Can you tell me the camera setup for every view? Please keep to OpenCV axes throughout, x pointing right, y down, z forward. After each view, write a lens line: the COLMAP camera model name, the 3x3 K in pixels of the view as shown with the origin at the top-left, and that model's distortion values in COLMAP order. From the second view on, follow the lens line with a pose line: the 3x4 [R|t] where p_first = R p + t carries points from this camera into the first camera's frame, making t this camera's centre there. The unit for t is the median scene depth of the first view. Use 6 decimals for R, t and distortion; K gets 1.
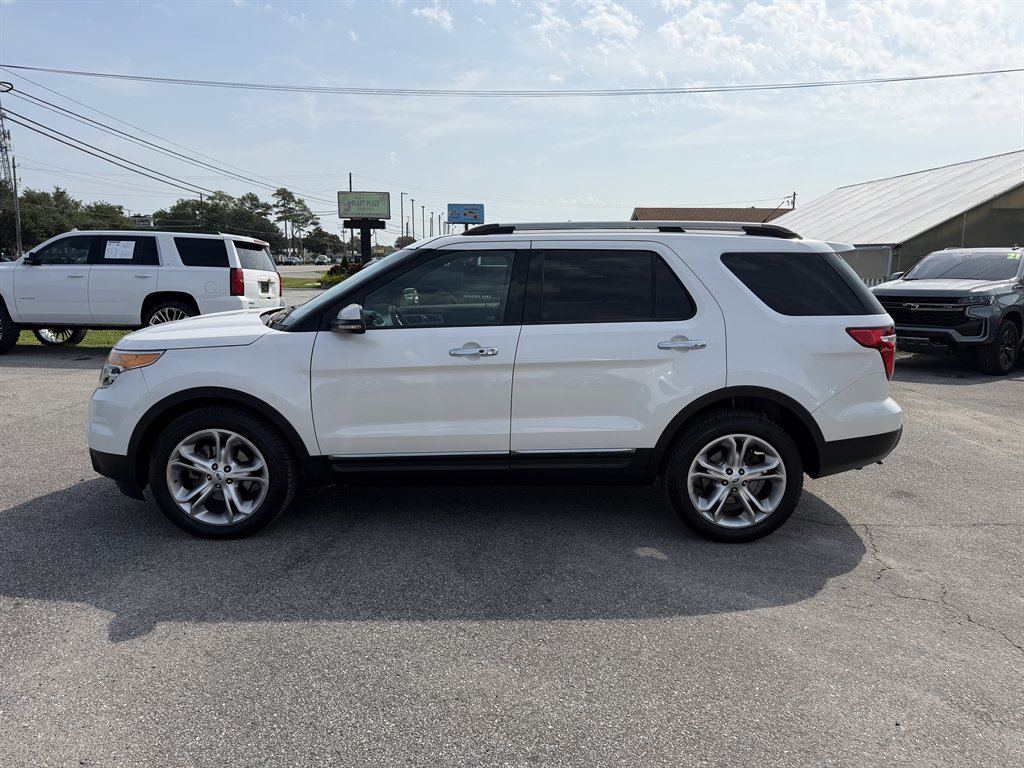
lens RADIAL K [[743.2, 0, 505.5], [0, 743.2, 385.5], [0, 0, 1]] dist [0.052013, -0.061084]
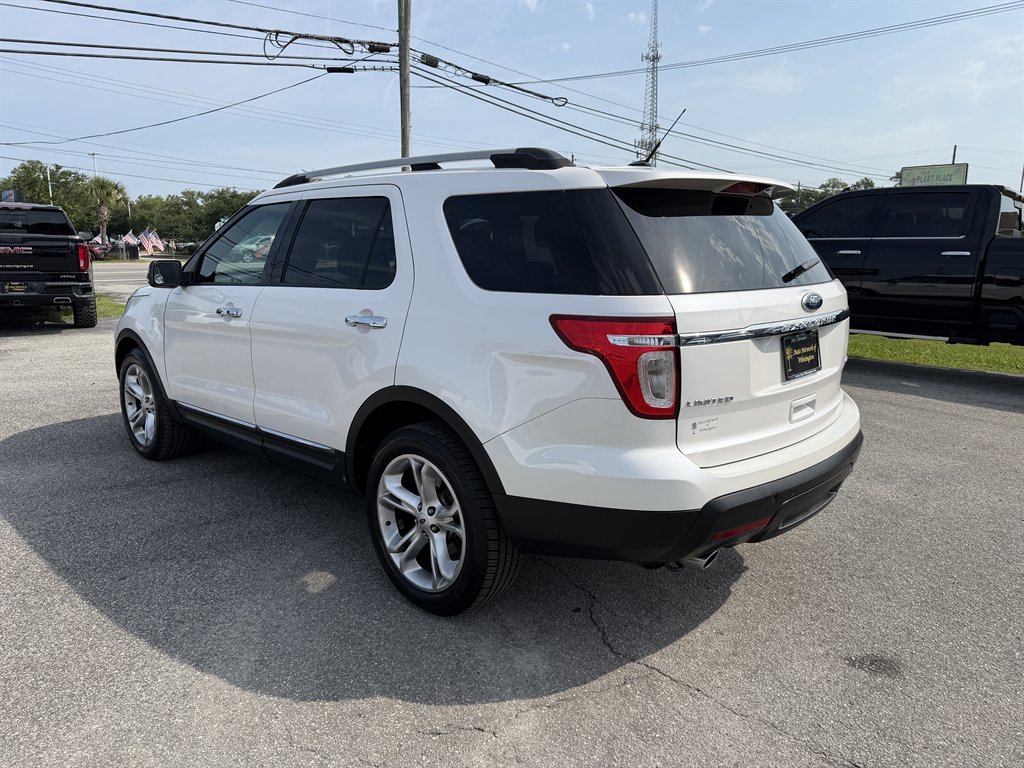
lens RADIAL K [[743.2, 0, 512.8], [0, 743.2, 390.4], [0, 0, 1]] dist [0.052013, -0.061084]
pose [[0.696107, 0.135962, -0.704947, 0.861868], [-0.124014, 0.989916, 0.068465, -0.055308], [0.707146, 0.039764, 0.705948, 0.574763]]
